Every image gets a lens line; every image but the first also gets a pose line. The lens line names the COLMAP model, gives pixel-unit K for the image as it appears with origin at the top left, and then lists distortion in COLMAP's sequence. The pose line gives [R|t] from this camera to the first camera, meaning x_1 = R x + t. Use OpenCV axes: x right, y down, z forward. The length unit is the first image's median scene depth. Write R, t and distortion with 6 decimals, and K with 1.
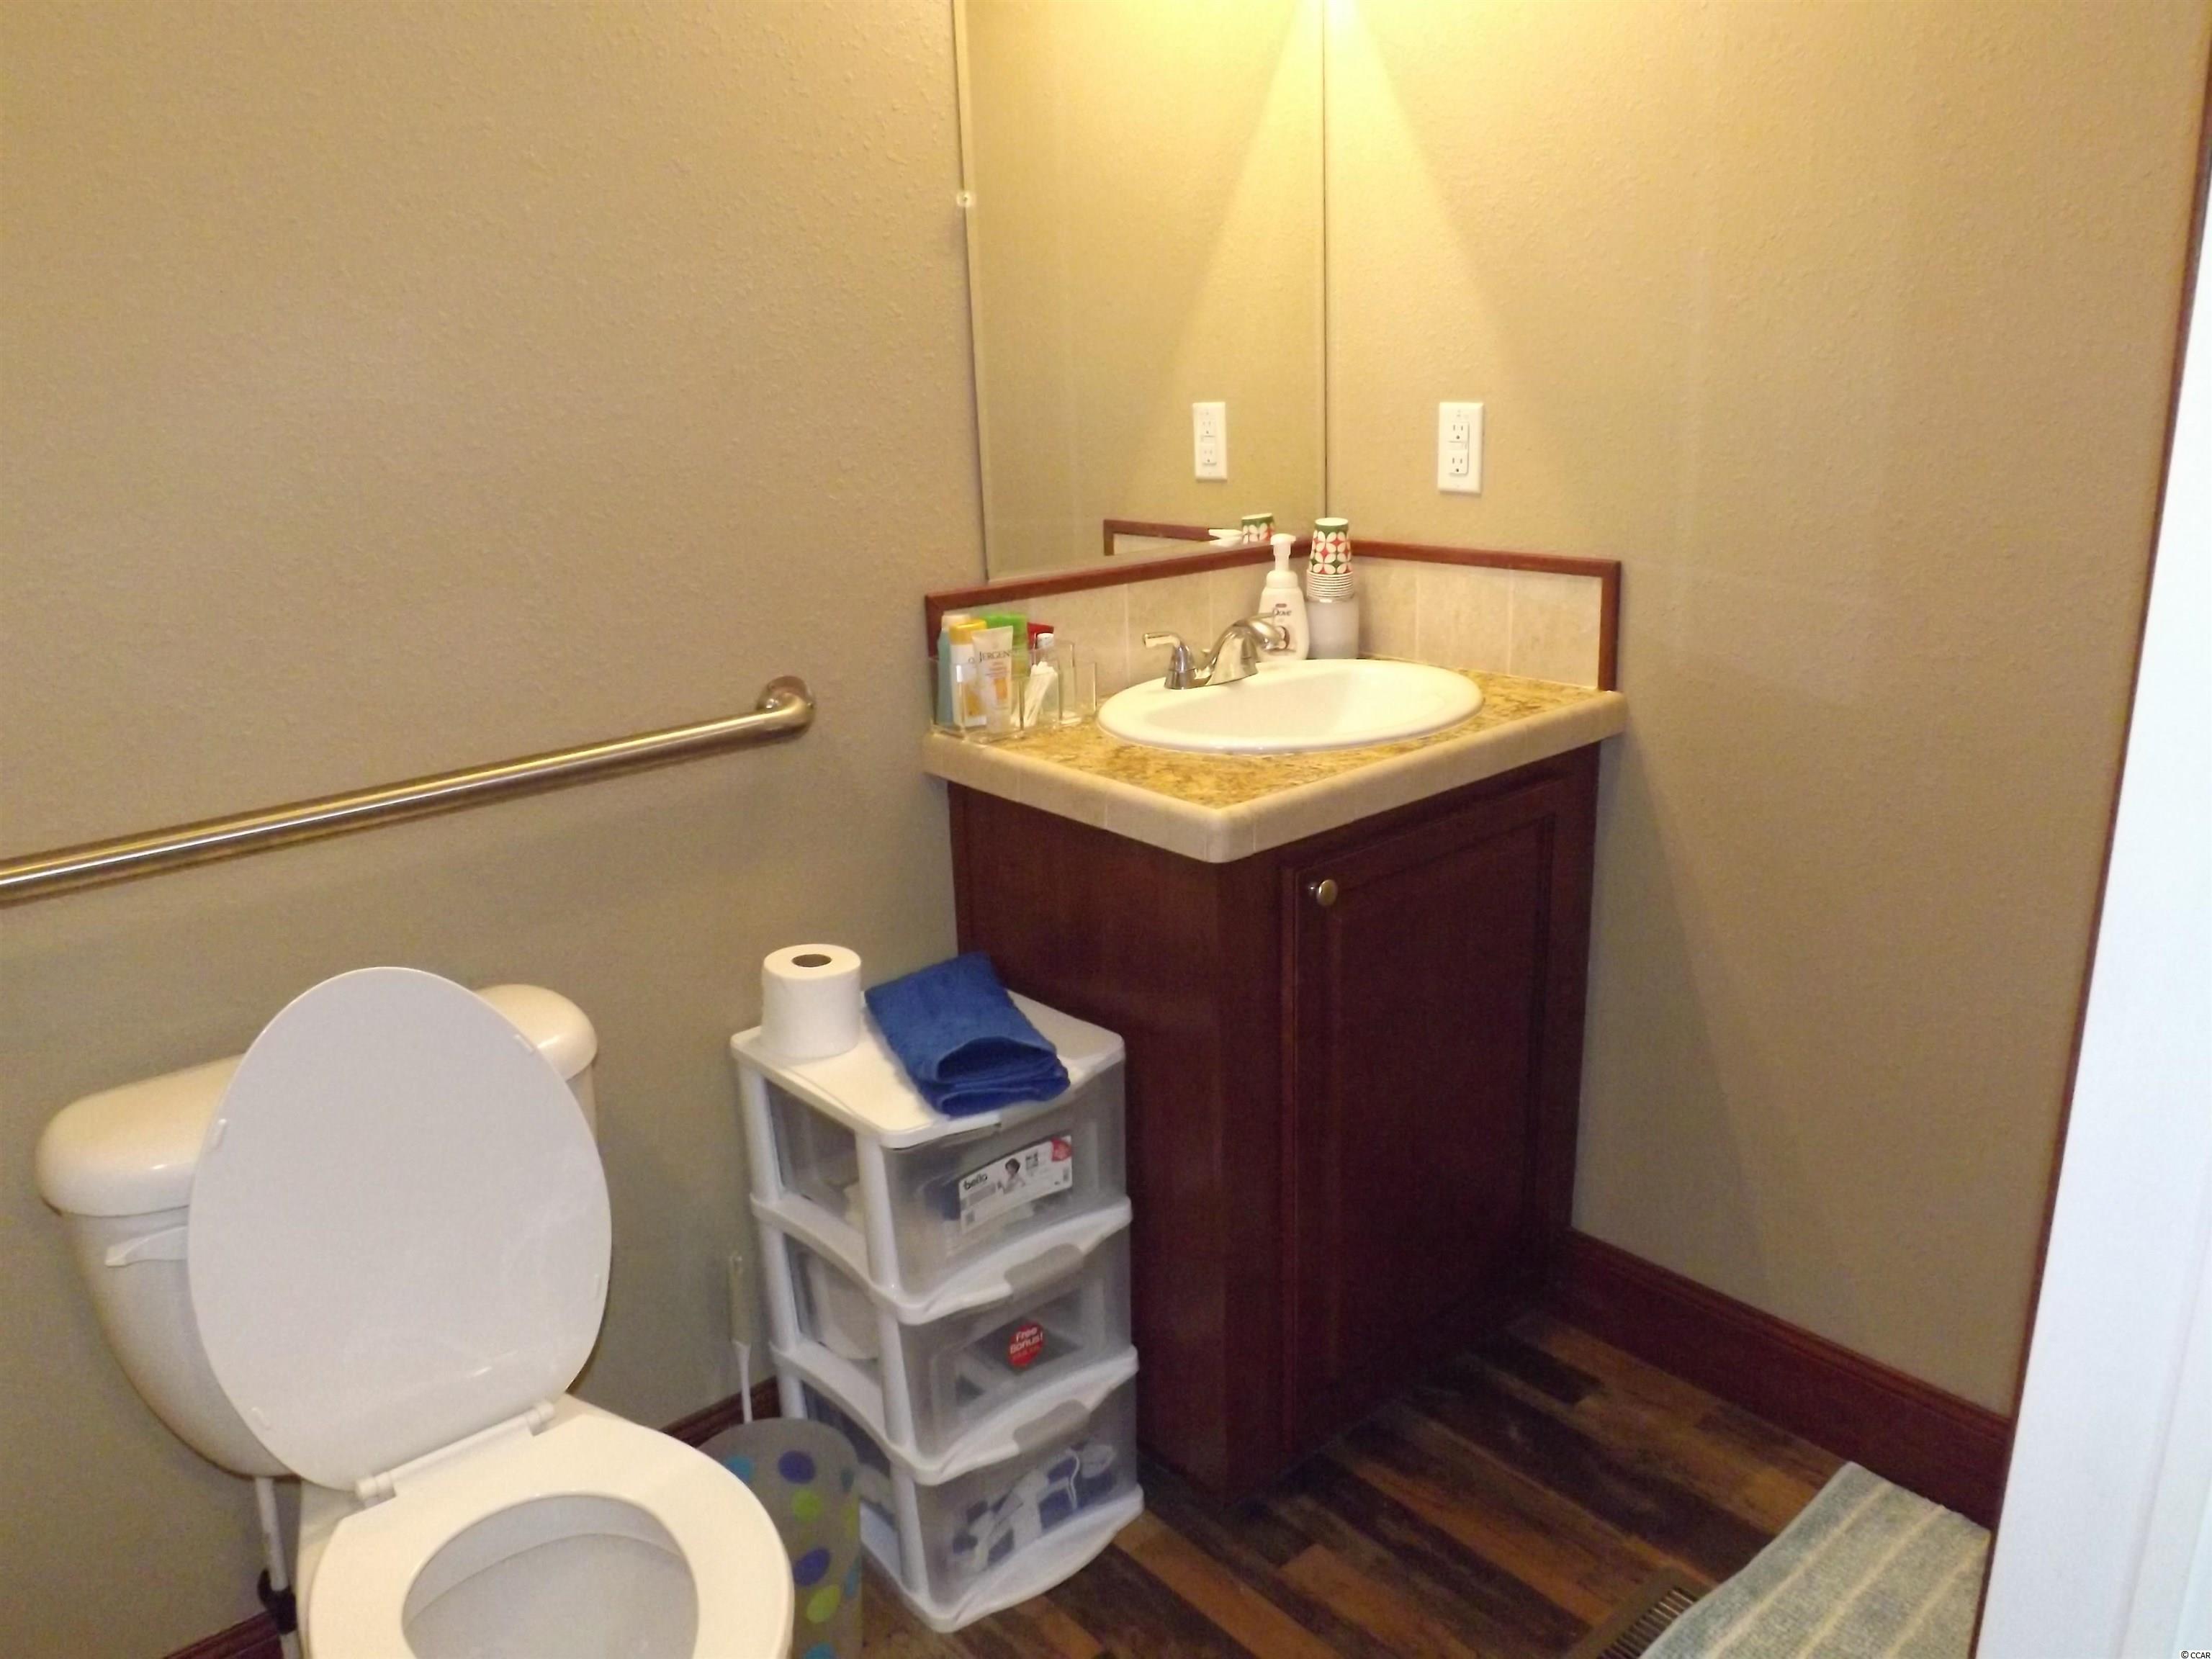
lens RADIAL K [[1626.5, 0, 1100.8], [0, 1626.5, 827.0], [0, 0, 1]] dist [-0.042892, 0.015127]
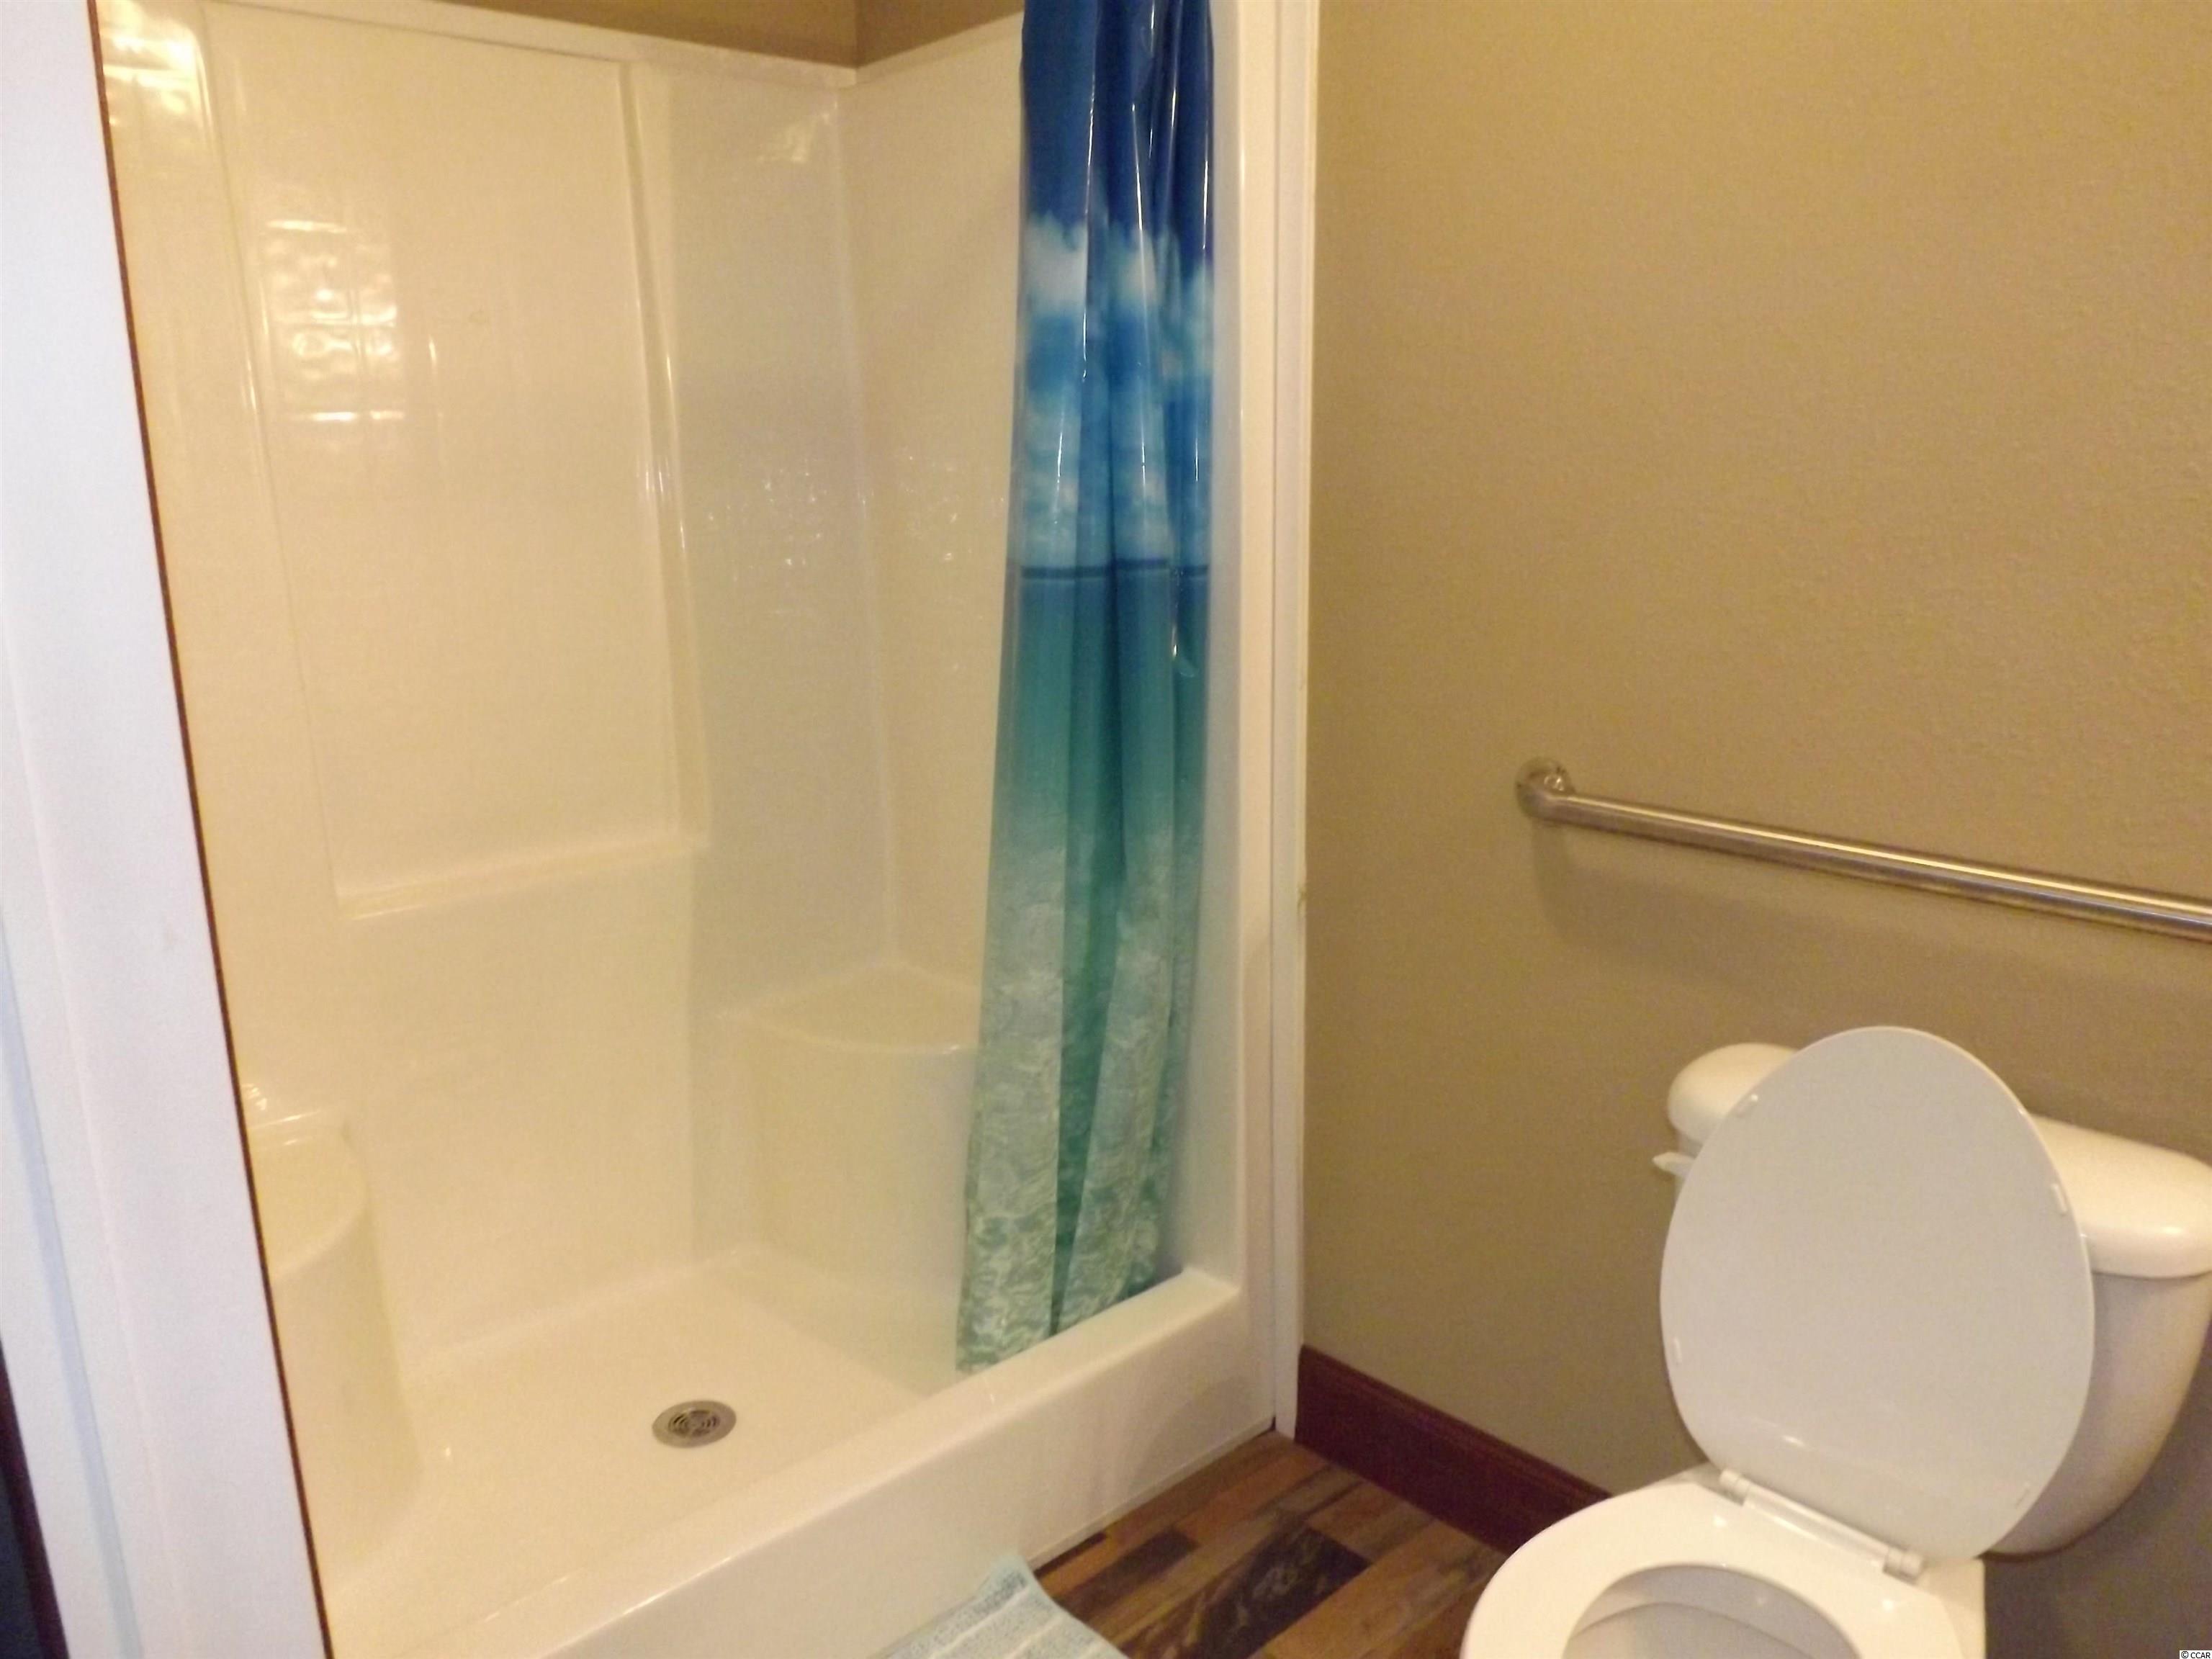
lens RADIAL K [[1626.5, 0, 1103.8], [0, 1626.5, 835.2], [0, 0, 1]] dist [-0.042892, 0.015127]
pose [[0.066000, 0.271186, -0.960261, 0.395744], [-0.288042, 0.926568, 0.241874, -0.110705], [0.955341, 0.260632, 0.139267, 0.338667]]
